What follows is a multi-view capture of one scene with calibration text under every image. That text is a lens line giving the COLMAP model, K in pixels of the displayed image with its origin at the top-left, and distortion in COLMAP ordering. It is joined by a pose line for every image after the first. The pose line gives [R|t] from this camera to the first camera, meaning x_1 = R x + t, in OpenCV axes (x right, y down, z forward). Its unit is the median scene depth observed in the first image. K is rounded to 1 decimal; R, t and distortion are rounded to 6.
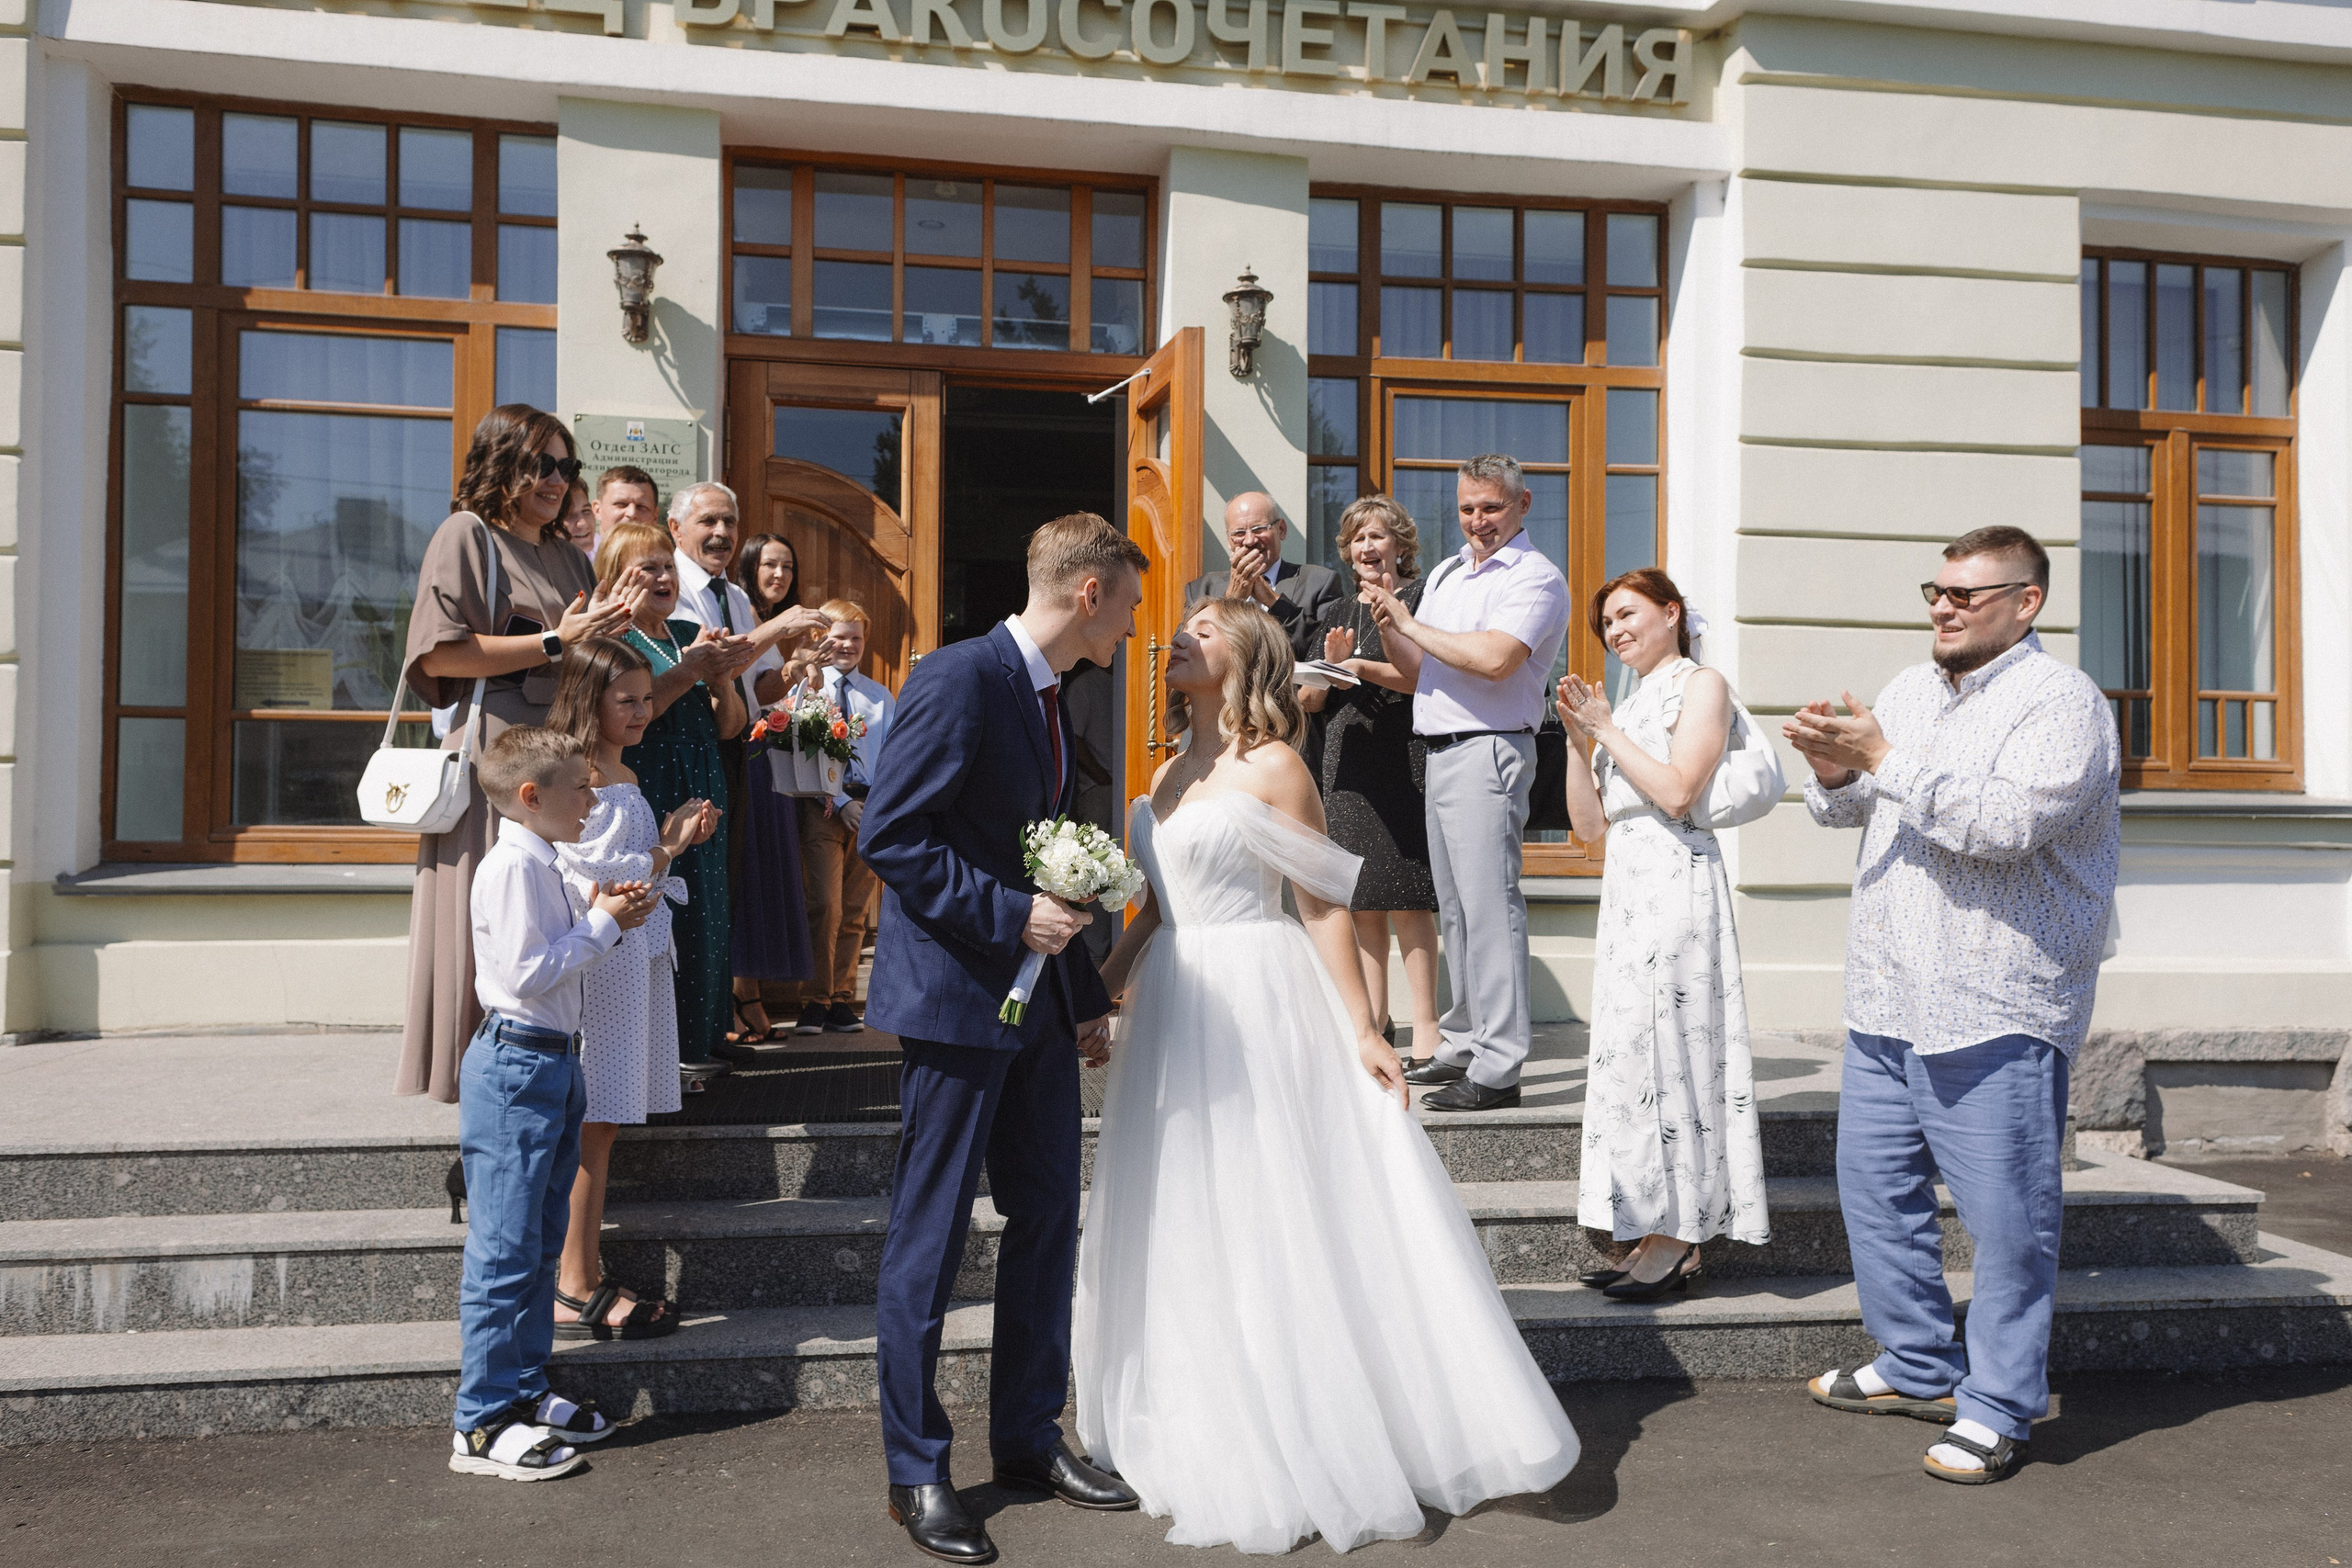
lens RADIAL K [[1831.5, 0, 1183.2], [0, 1831.5, 797.6], [0, 0, 1]] dist [0.044544, -0.017869]
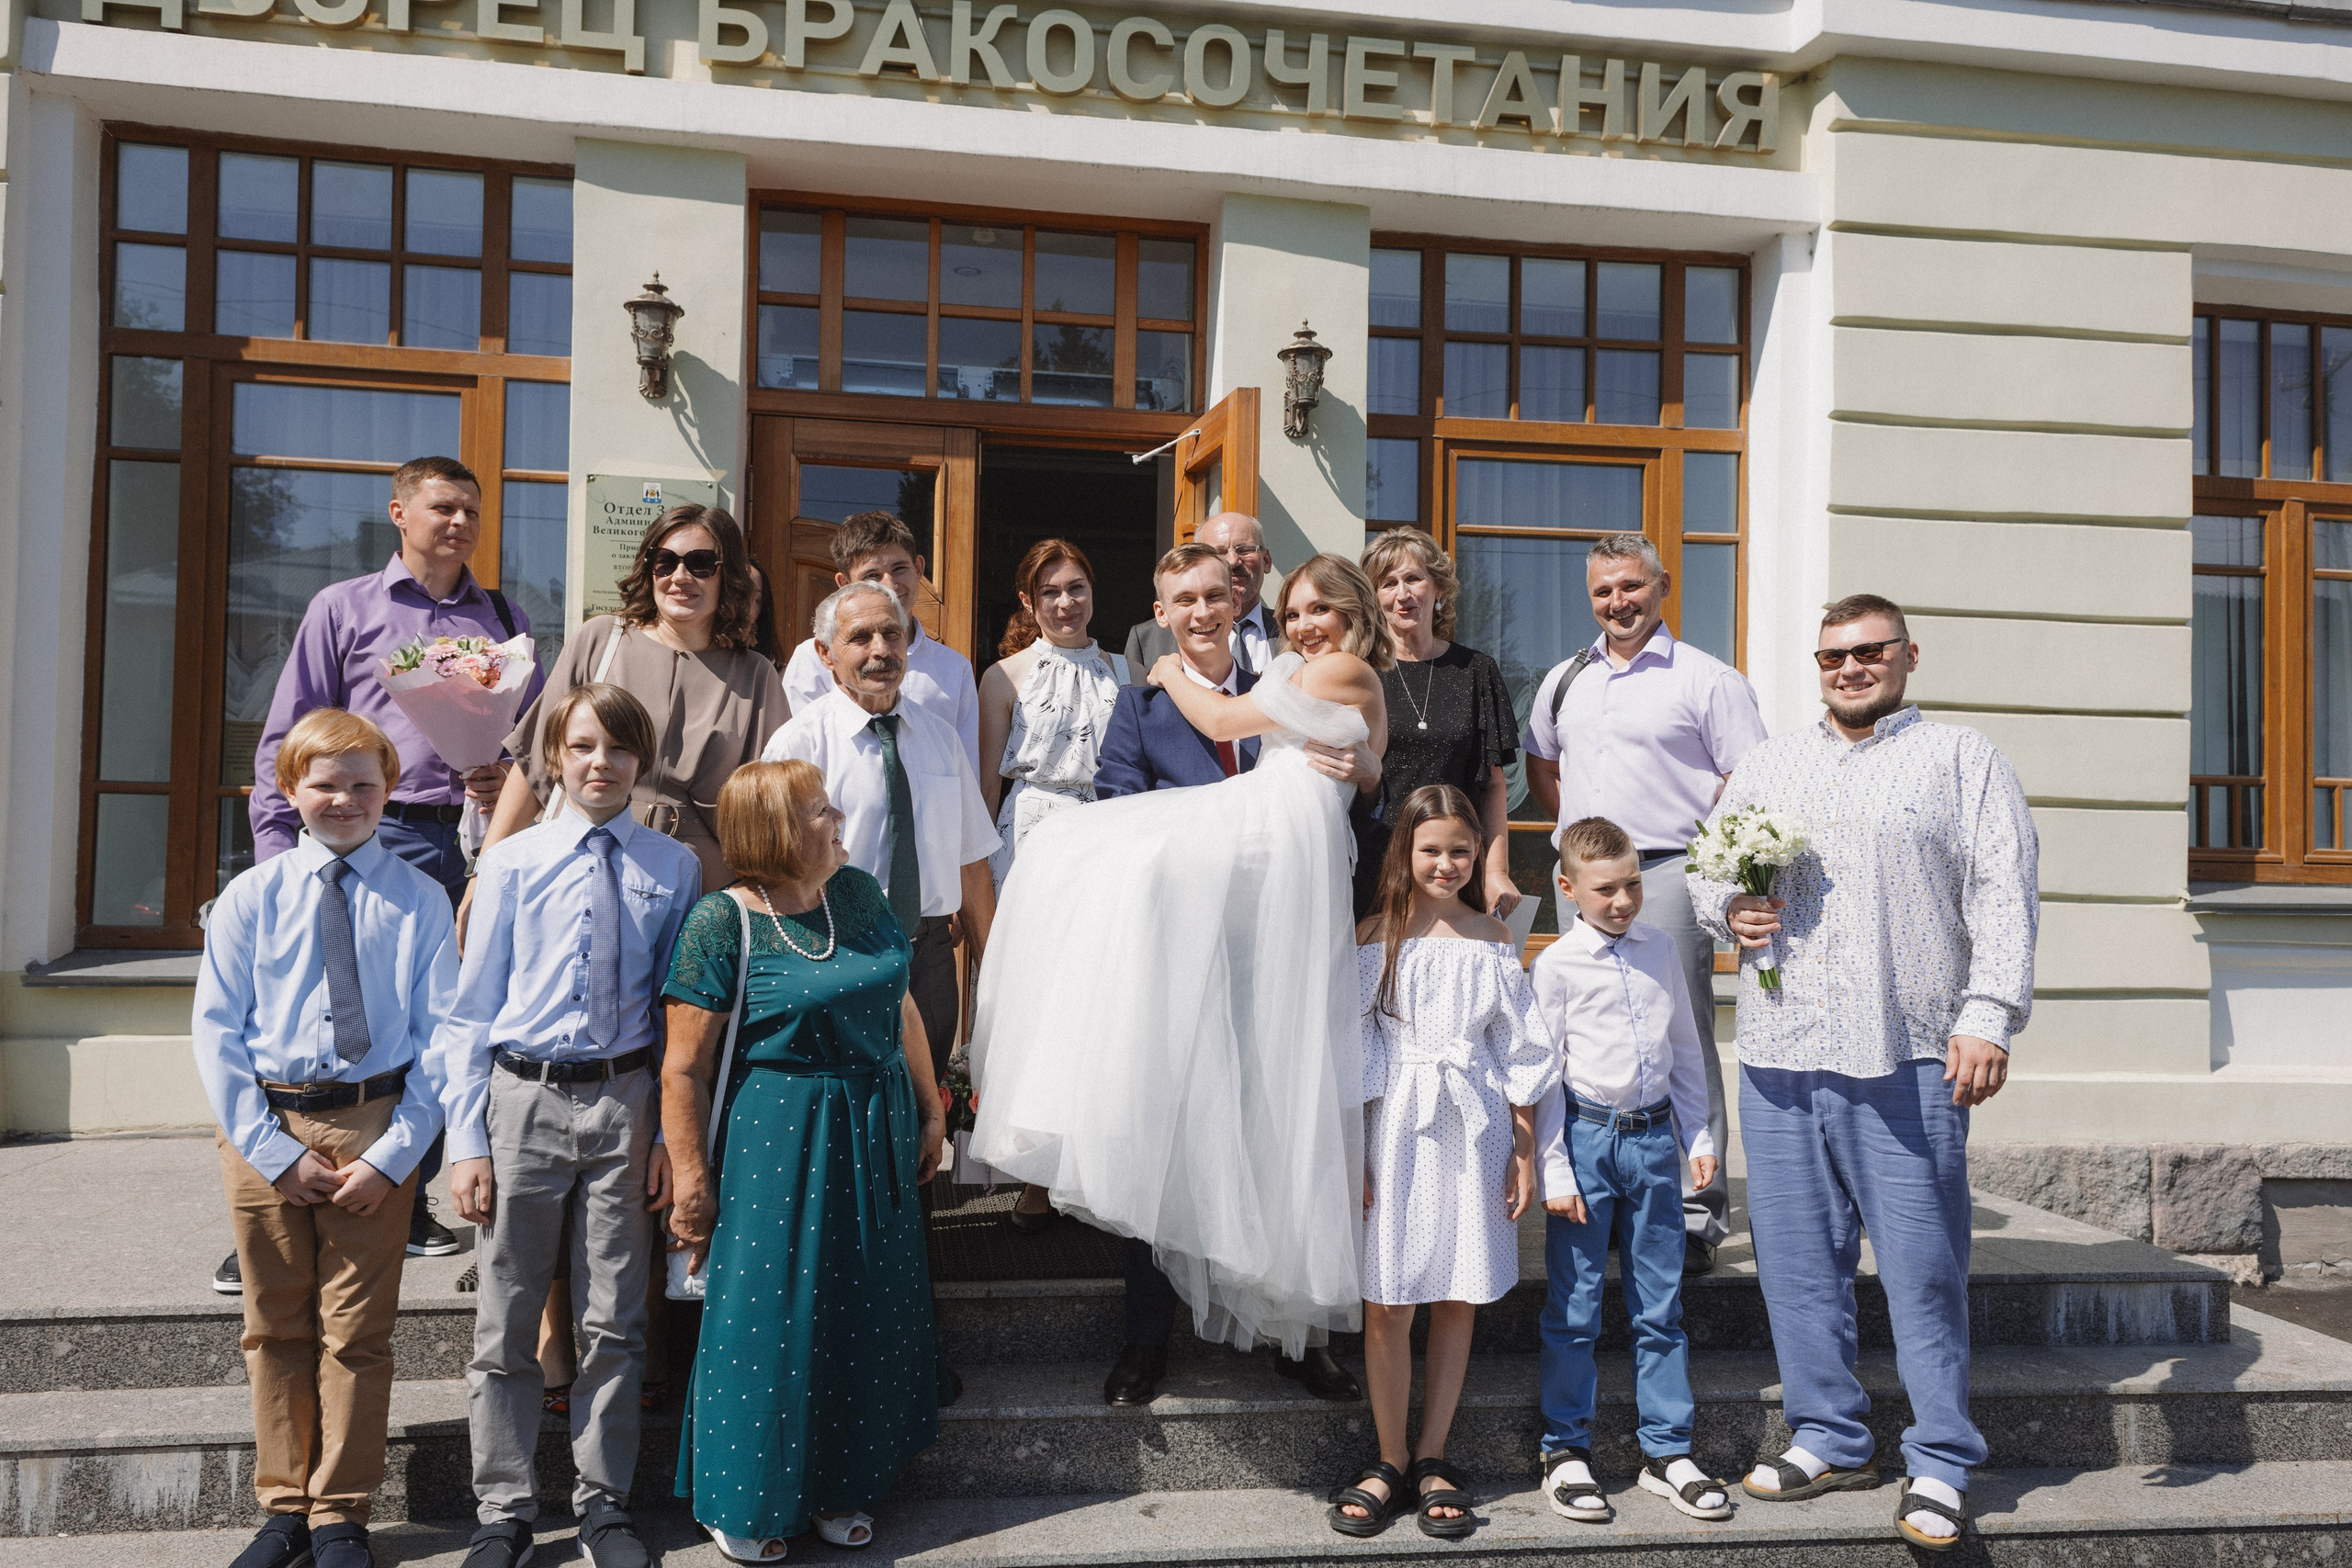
lens RADIAL K [[1831.5, 0, 1183.2], [0, 1831.5, 797.6], [0, 0, 1]] dist [0.044544, -0.017869]
pose [[0.999894, 0.010824, -0.009730, -0.015302], [-0.010934, 0.999876, -0.011338, -0.034728], [0.009606, 0.011443, 0.999888, 0.064569]]
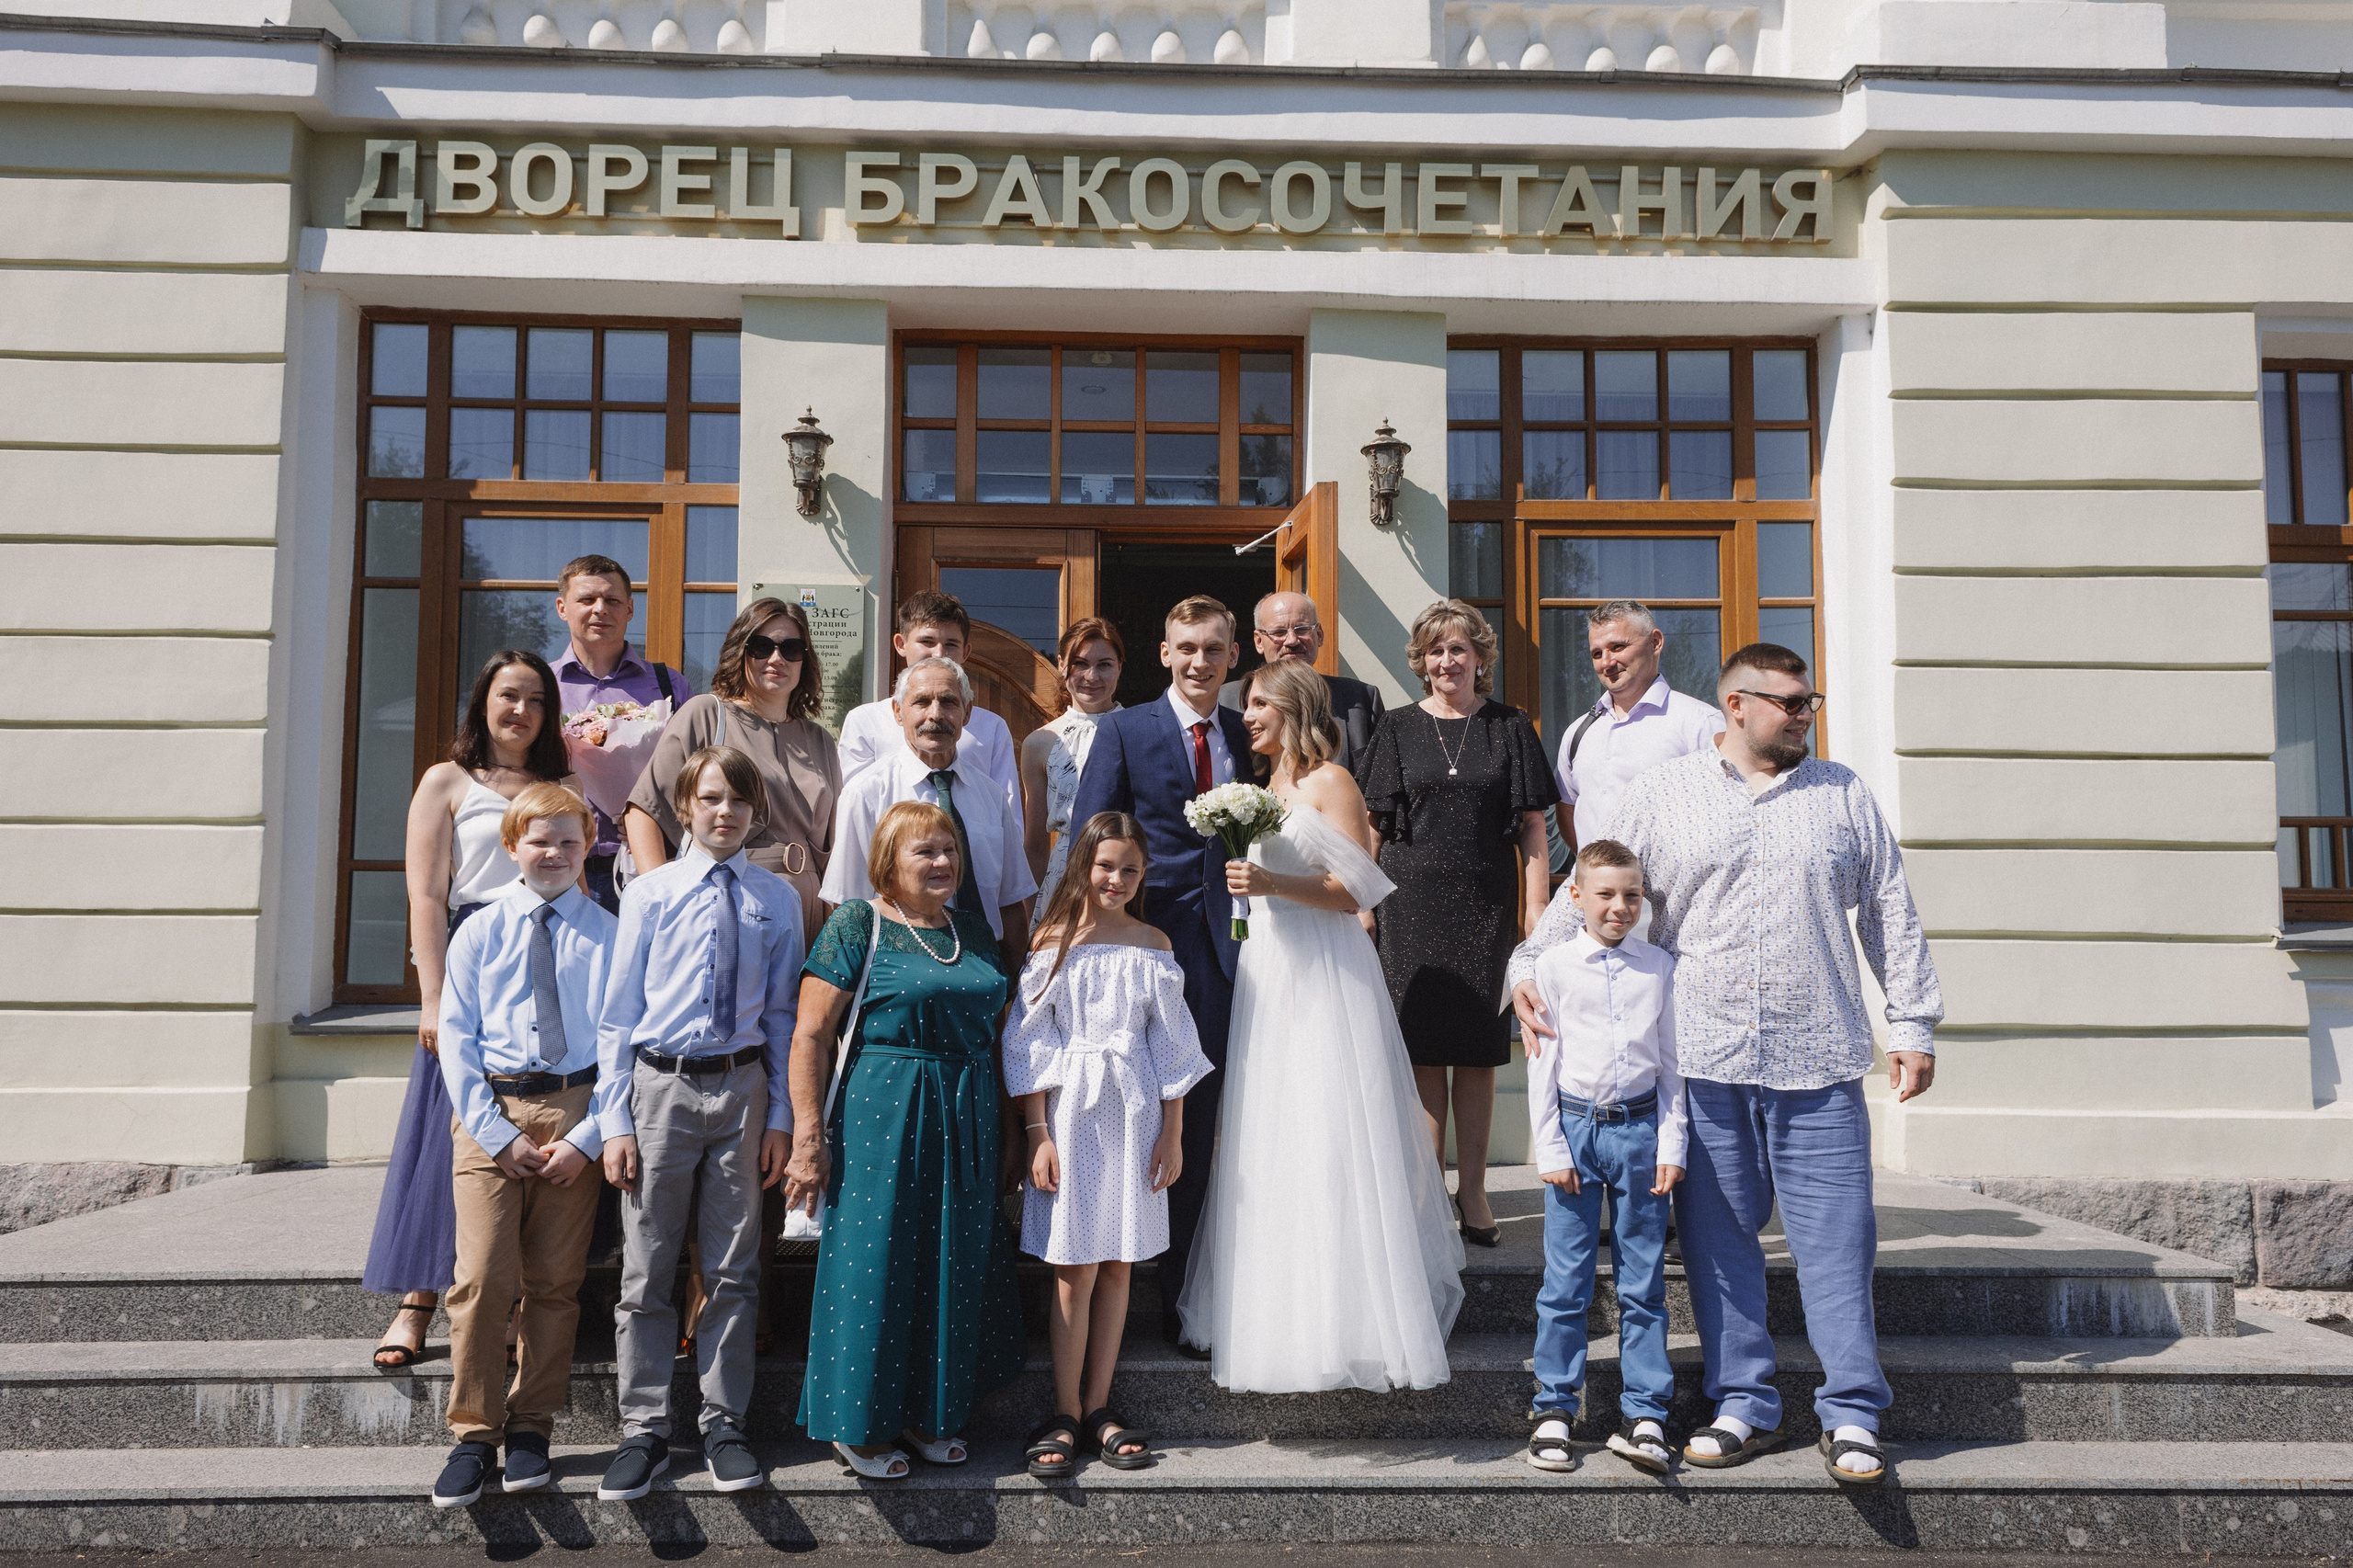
lens RADIAL K [[1855.3, 0, 1190.5], [0, 1855.3, 796.8], [0, 0, 1]] dist [0.042765, -0.014846]
pose [[0.991570, -0.015252, -0.128672, 0.057793], [0.006850, 0.997830, -0.065485, -0.010975], [0.129392, 0.064052, 0.989523, -0.030935]]
